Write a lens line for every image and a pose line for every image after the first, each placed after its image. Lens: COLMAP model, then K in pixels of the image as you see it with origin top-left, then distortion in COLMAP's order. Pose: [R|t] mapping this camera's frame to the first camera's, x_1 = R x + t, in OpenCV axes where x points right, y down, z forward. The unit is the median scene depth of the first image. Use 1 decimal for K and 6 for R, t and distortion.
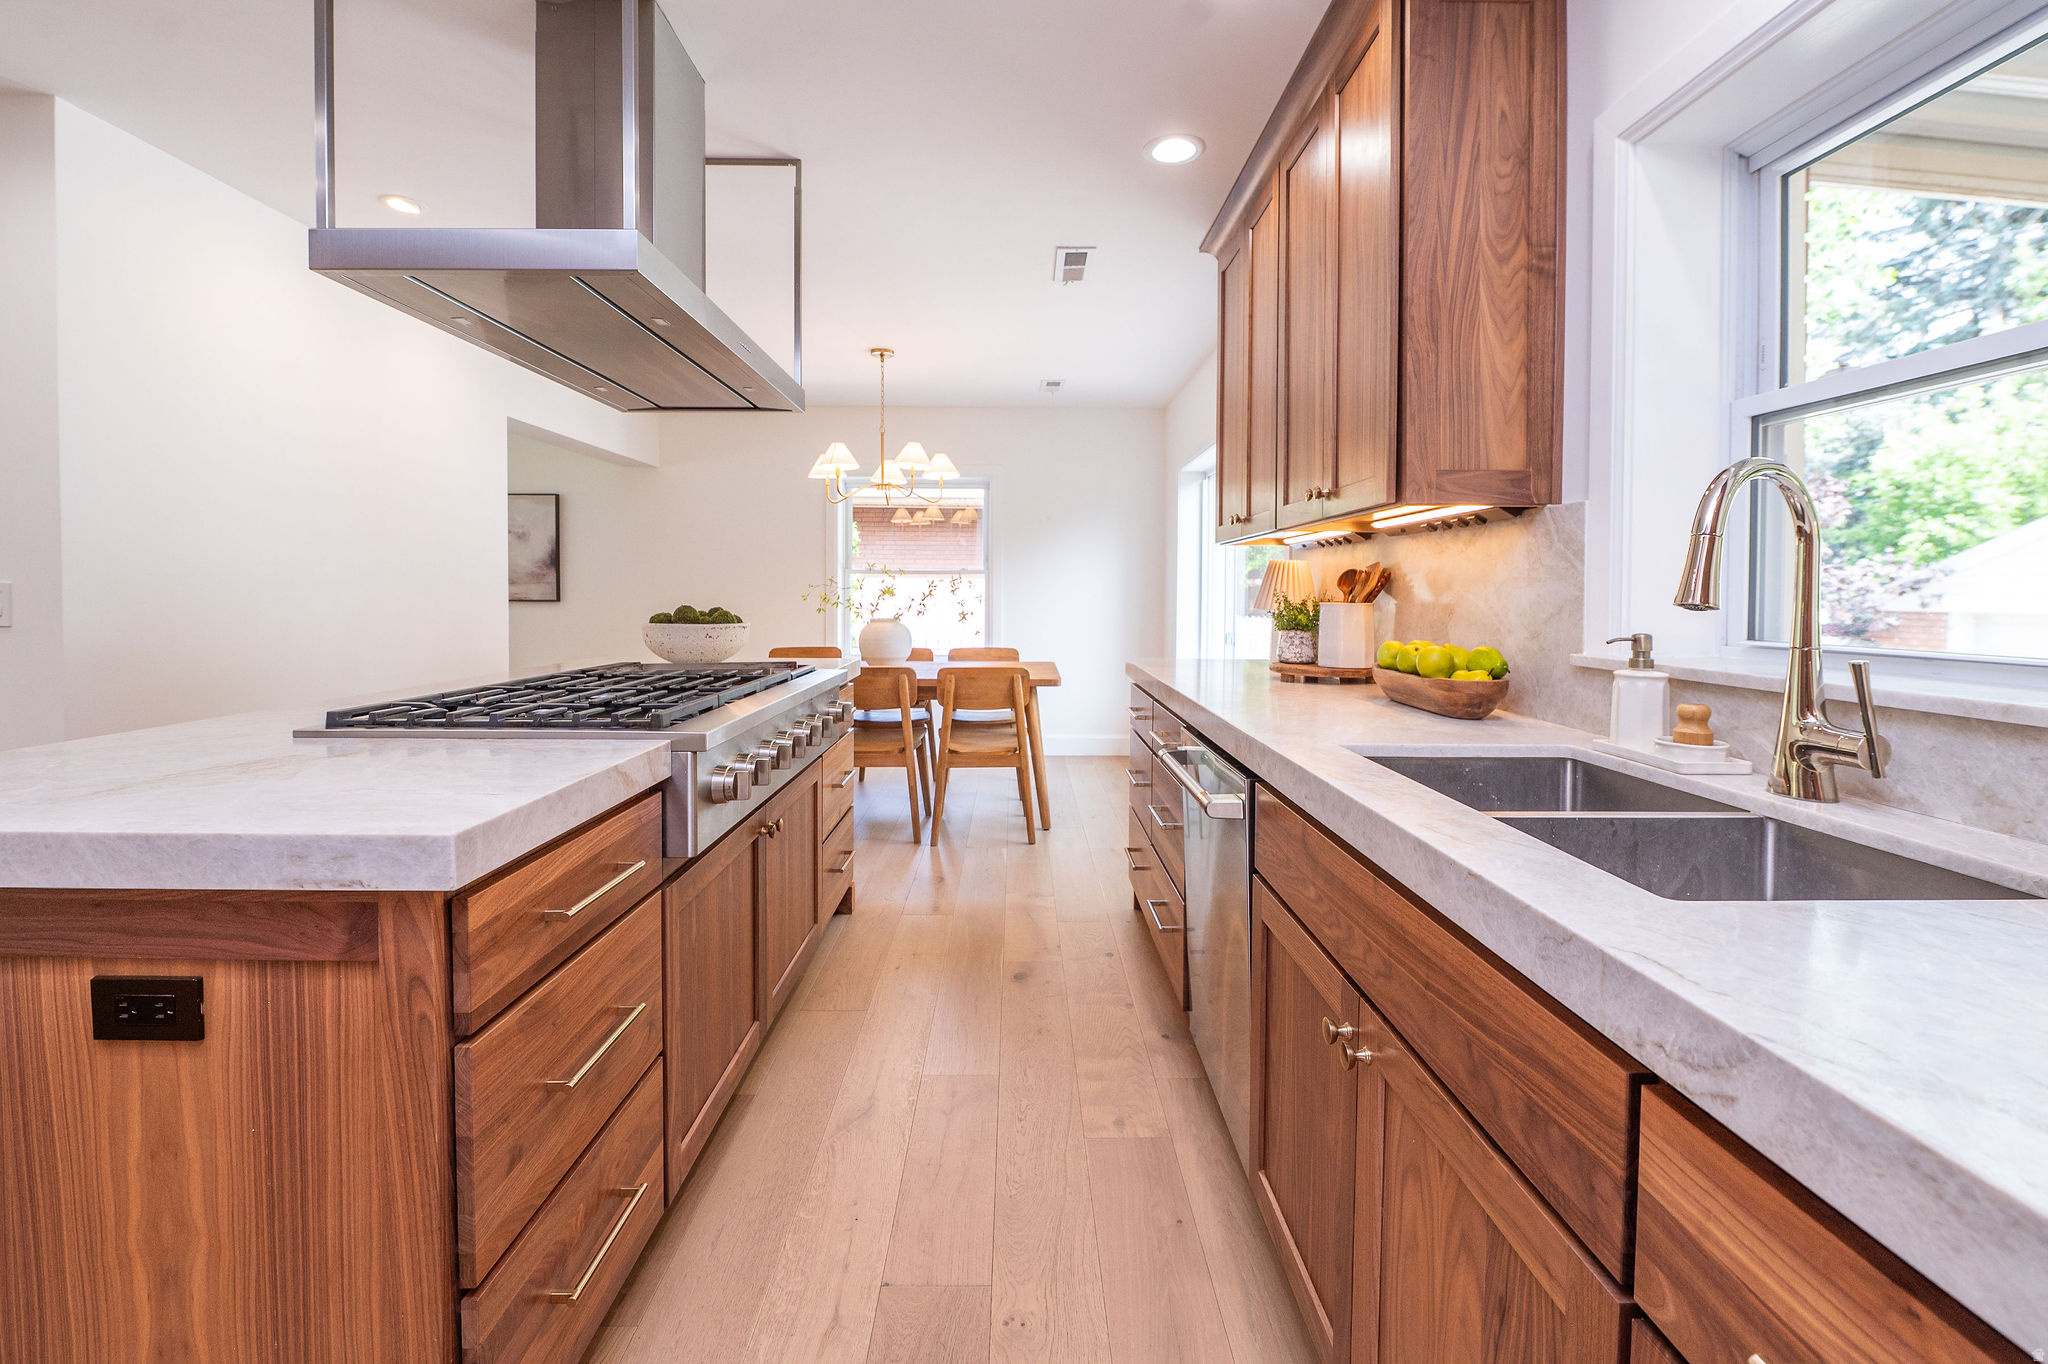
lens RADIAL K [[824.2, 0, 1028.6], [0, 824.2, 613.8], [0, 0, 1]] dist [-0.006906, -0.001372]
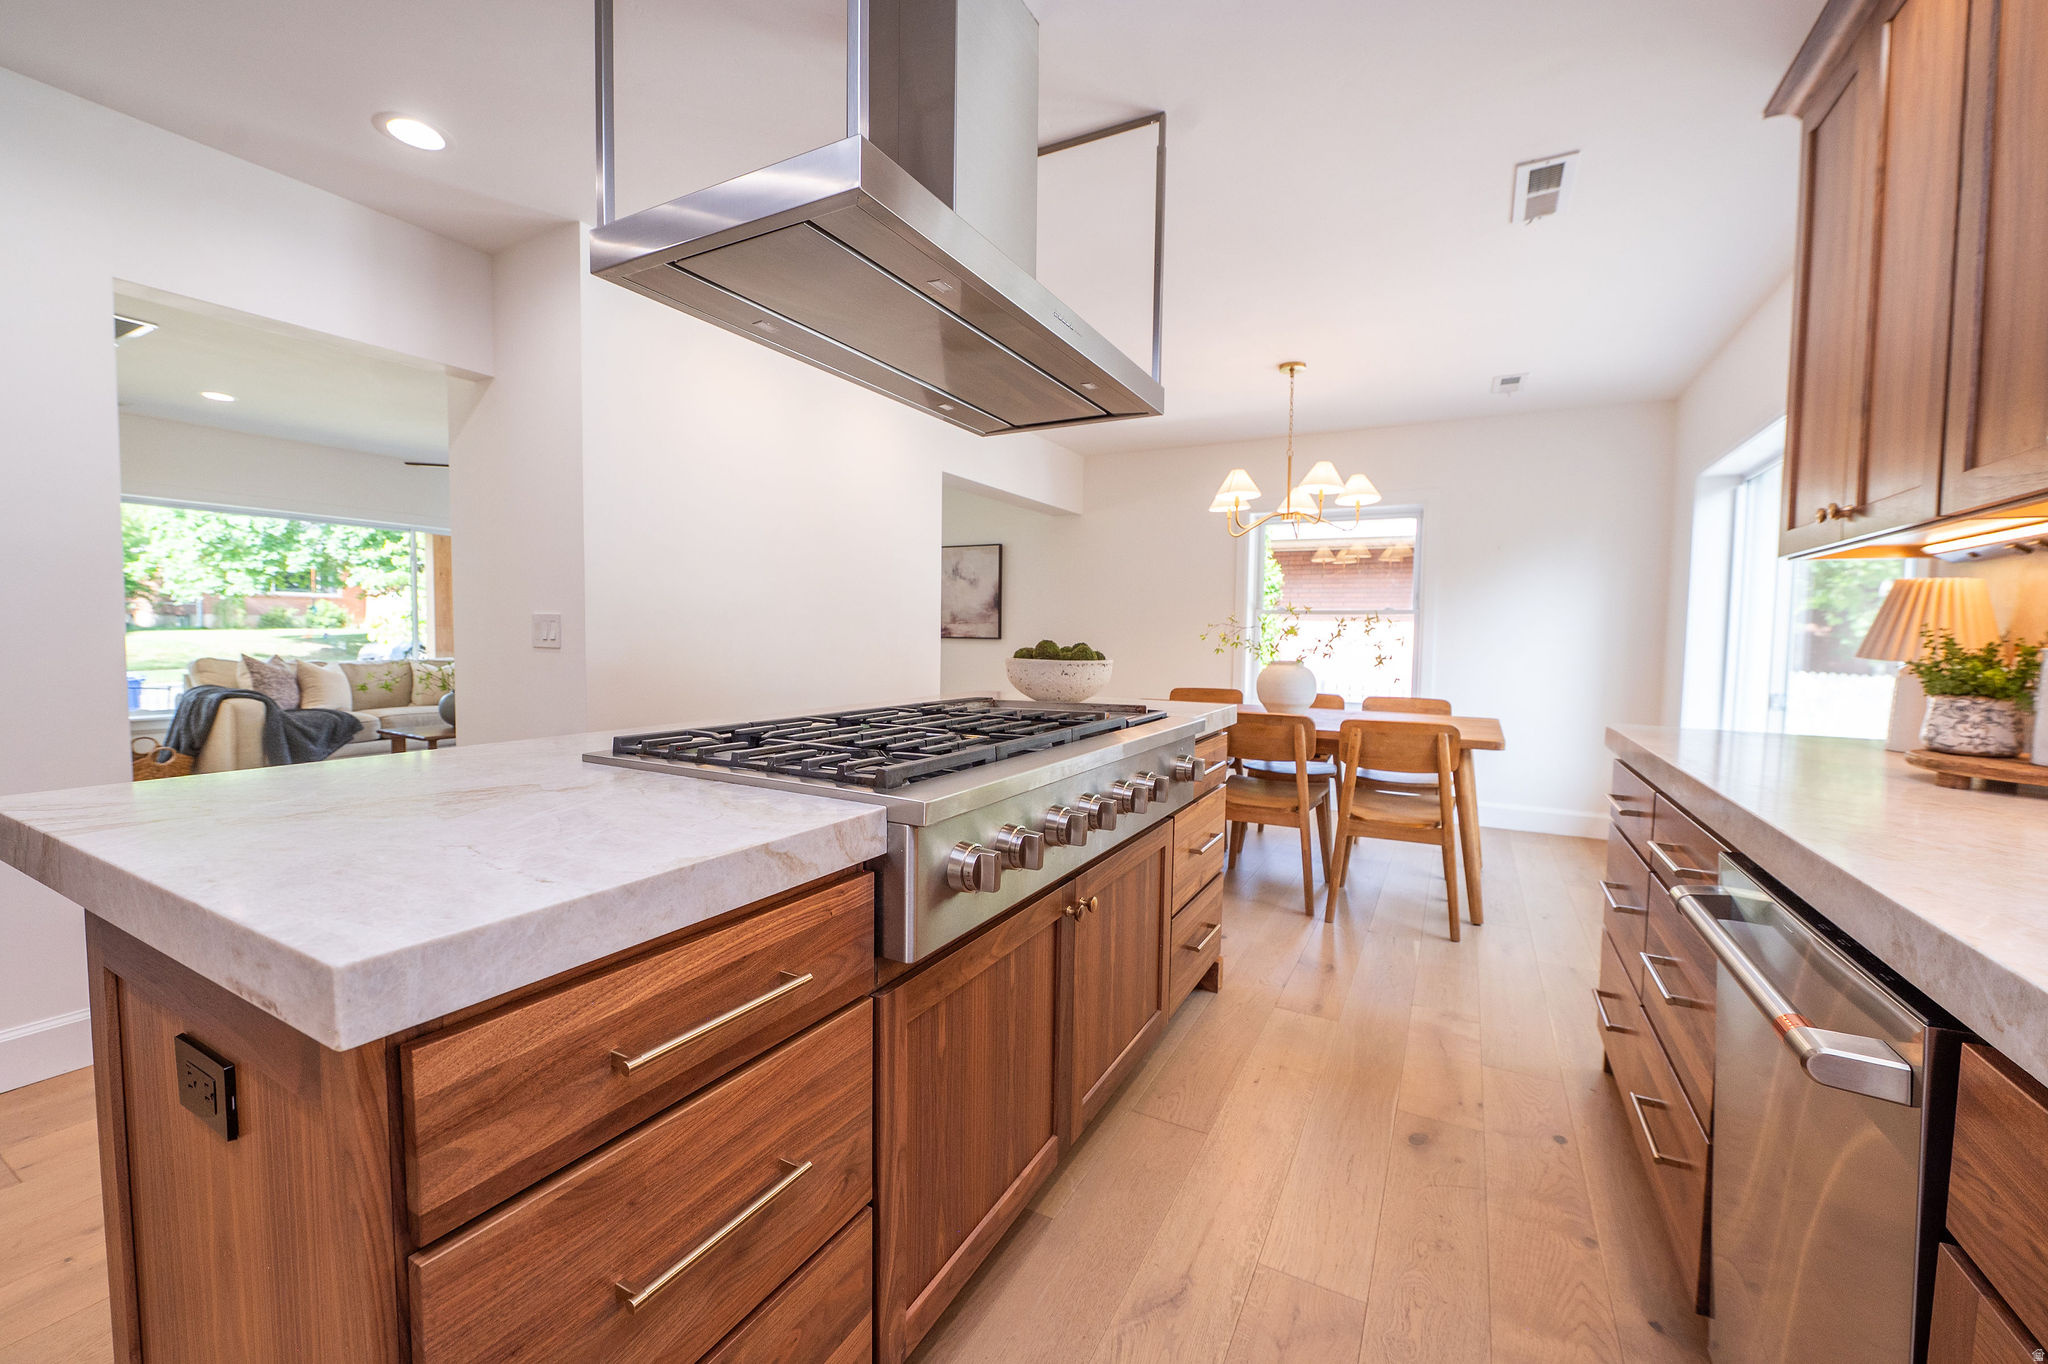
lens RADIAL K [[798.5, 0, 1039.3], [0, 798.5, 675.5], [0, 0, 1]] dist [-0.005232, -0.001604]
pose [[0.877995, 0.034131, -0.477451, 0.032593], [-0.022508, 0.999295, 0.030046, 0.005480], [0.478140, -0.015634, 0.878145, 0.353341]]
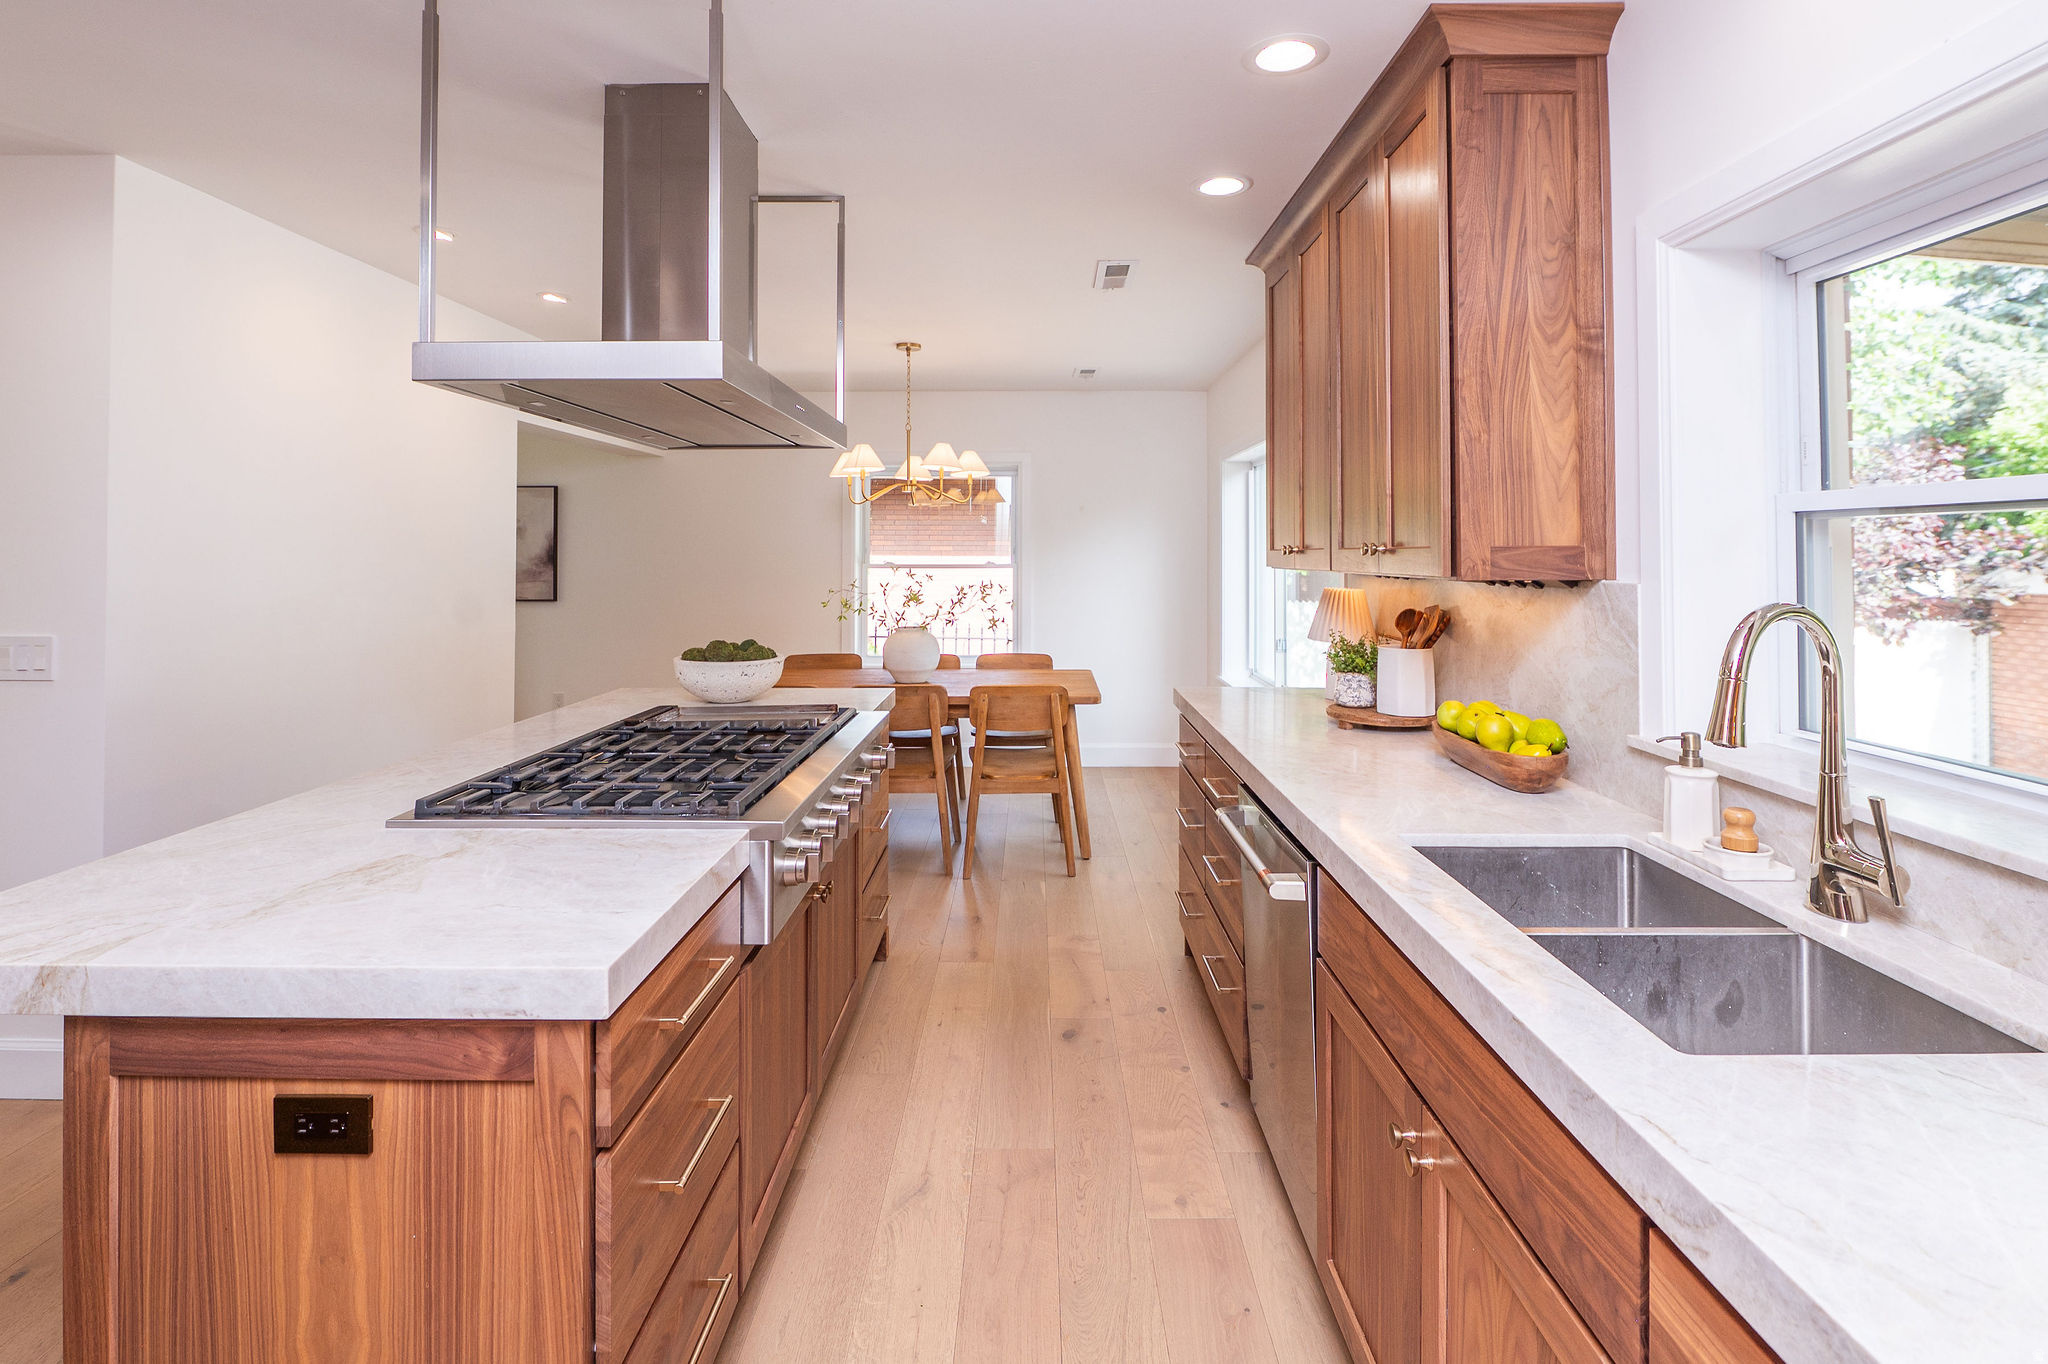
lens RADIAL K [[909.1, 0, 1043.0], [0, 909.1, 559.8], [0, 0, 1]] dist [-0.005947, -0.001263]
pose [[0.999904, -0.004854, -0.012941, -0.041889], [0.004339, 0.999208, -0.039545, -0.117007], [0.013123, 0.039485, 0.999134, -0.124862]]
